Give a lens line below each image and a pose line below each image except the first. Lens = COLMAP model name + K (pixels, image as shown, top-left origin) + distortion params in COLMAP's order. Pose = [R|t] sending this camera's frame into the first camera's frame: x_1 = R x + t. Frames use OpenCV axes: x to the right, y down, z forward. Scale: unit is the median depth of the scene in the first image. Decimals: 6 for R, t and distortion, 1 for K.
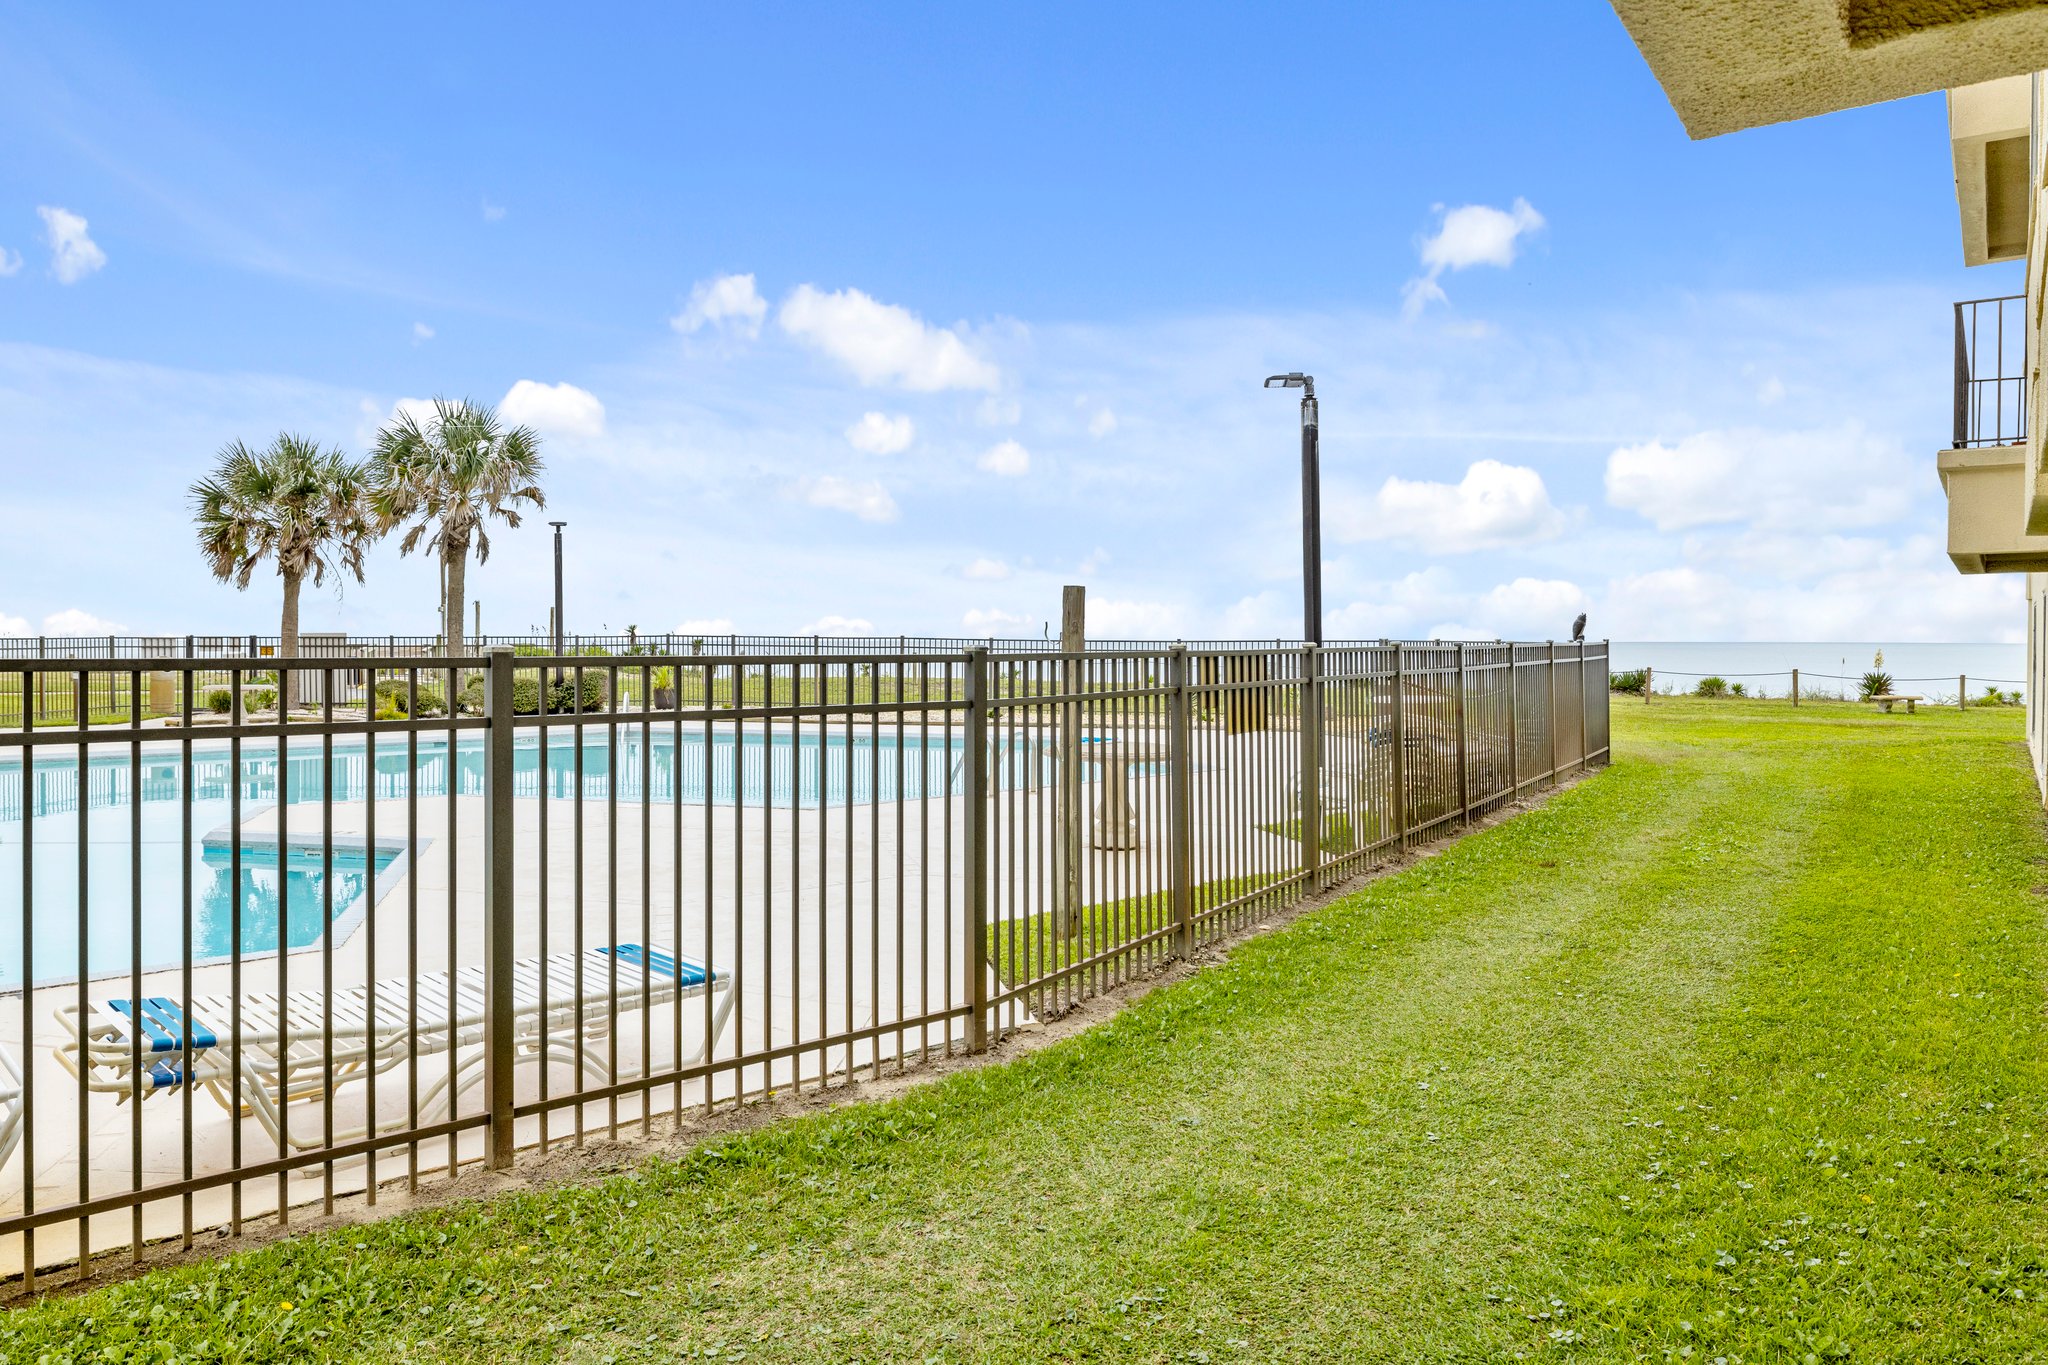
lens RADIAL K [[1425.7, 0, 1021.8], [0, 1425.7, 673.1], [0, 0, 1]] dist [-0.001900, 0.002457]
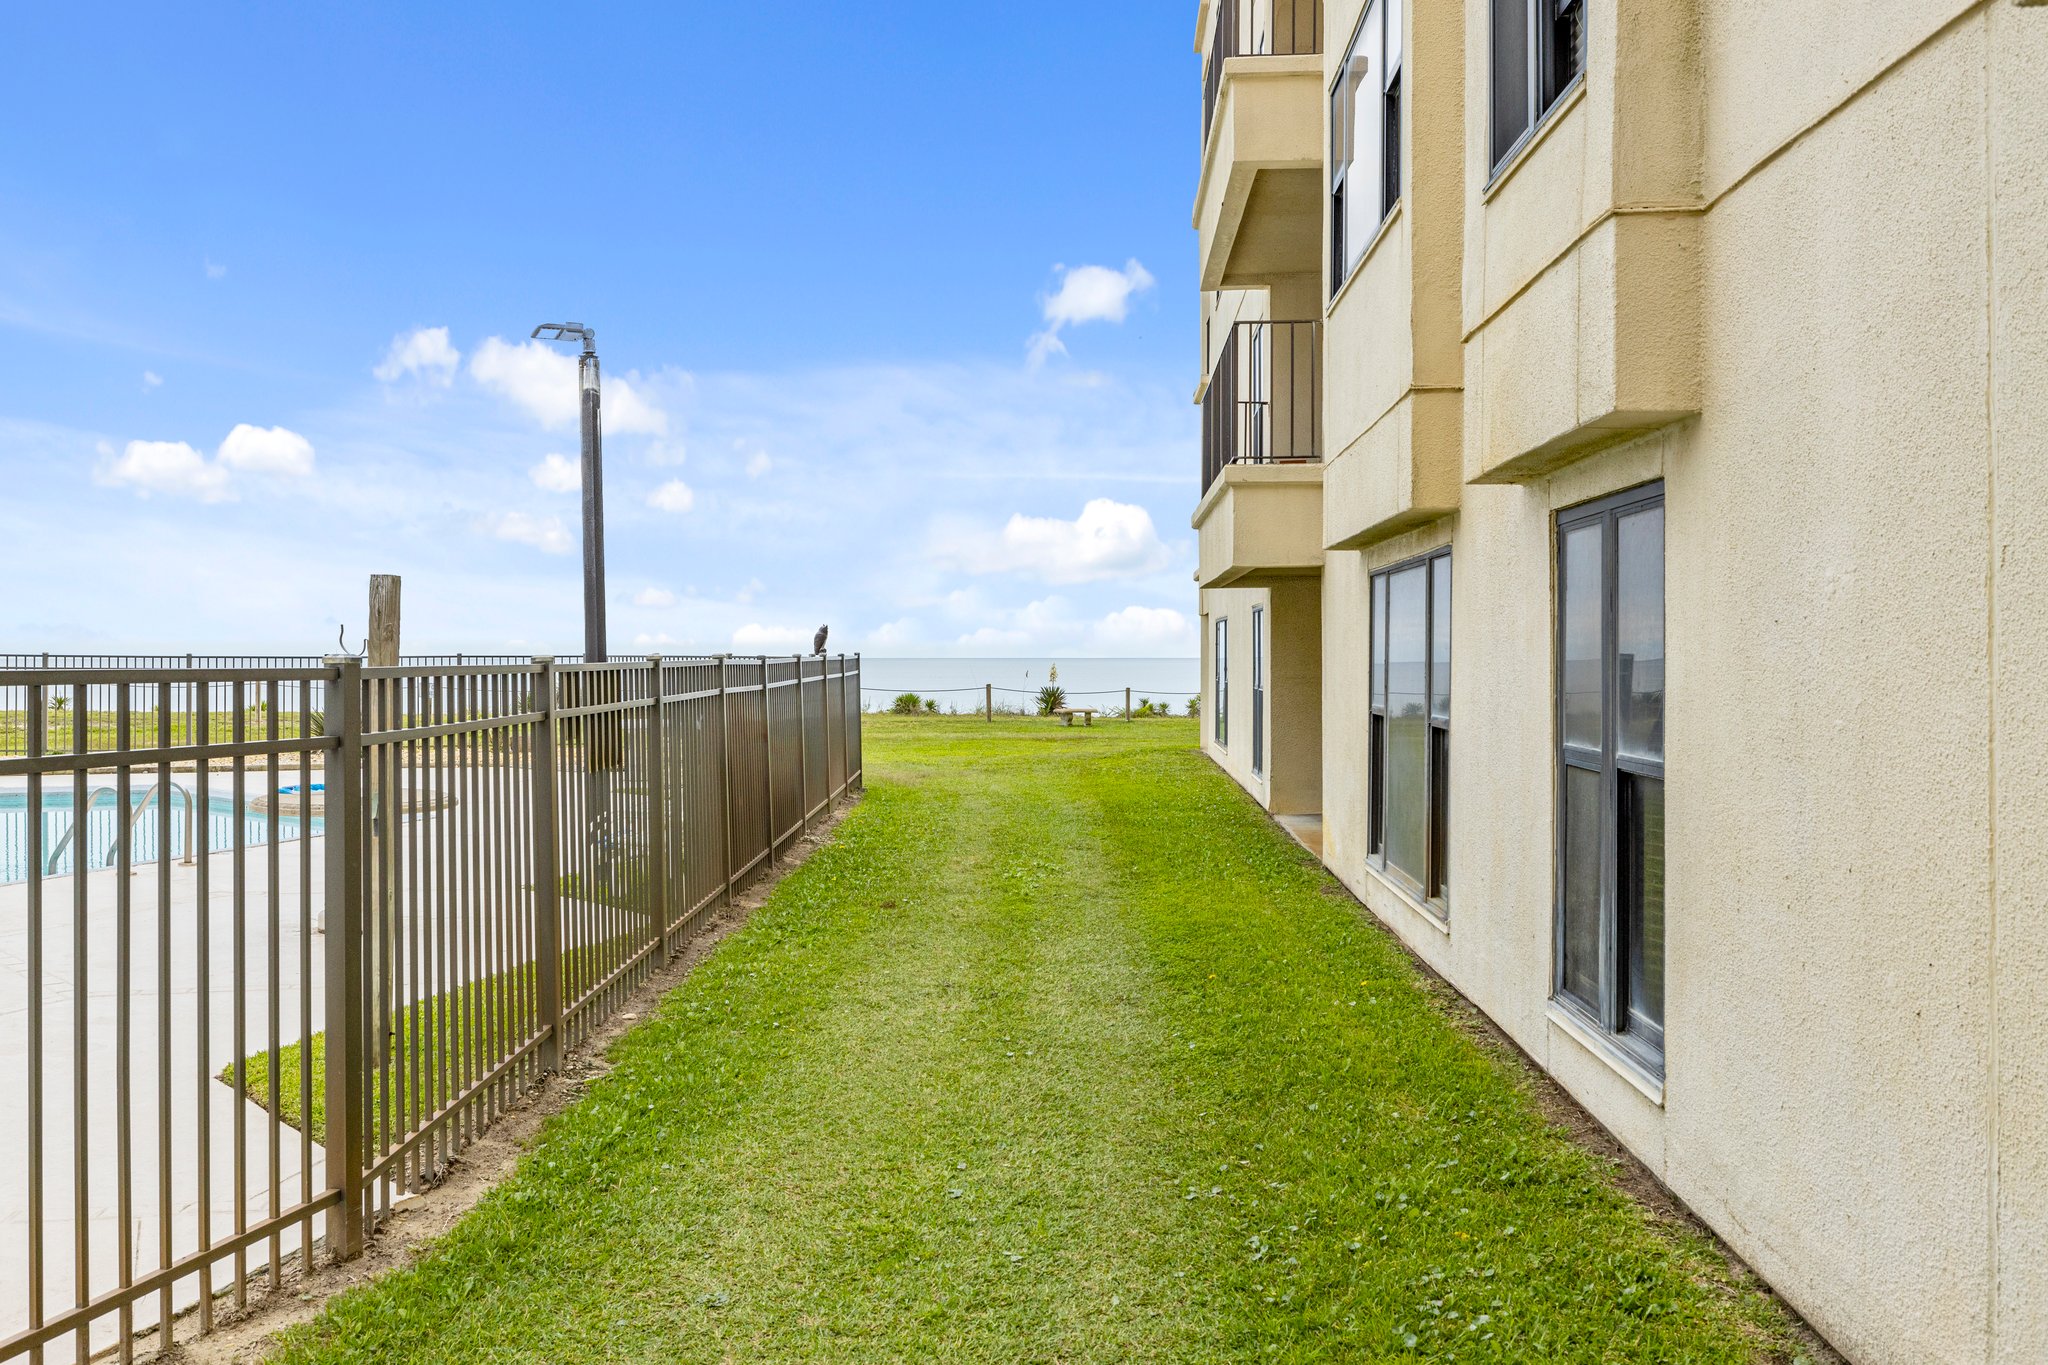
lens RADIAL K [[1622.9, 0, 1025.6], [0, 1622.9, 674.3], [0, 0, 1]] dist [-0.004264, -0.002343]
pose [[0.848900, -0.008482, 0.528485, -0.123626], [0.015067, 0.999853, -0.008155, 0.000687], [-0.528338, 0.014885, 0.848903, 0.133227]]
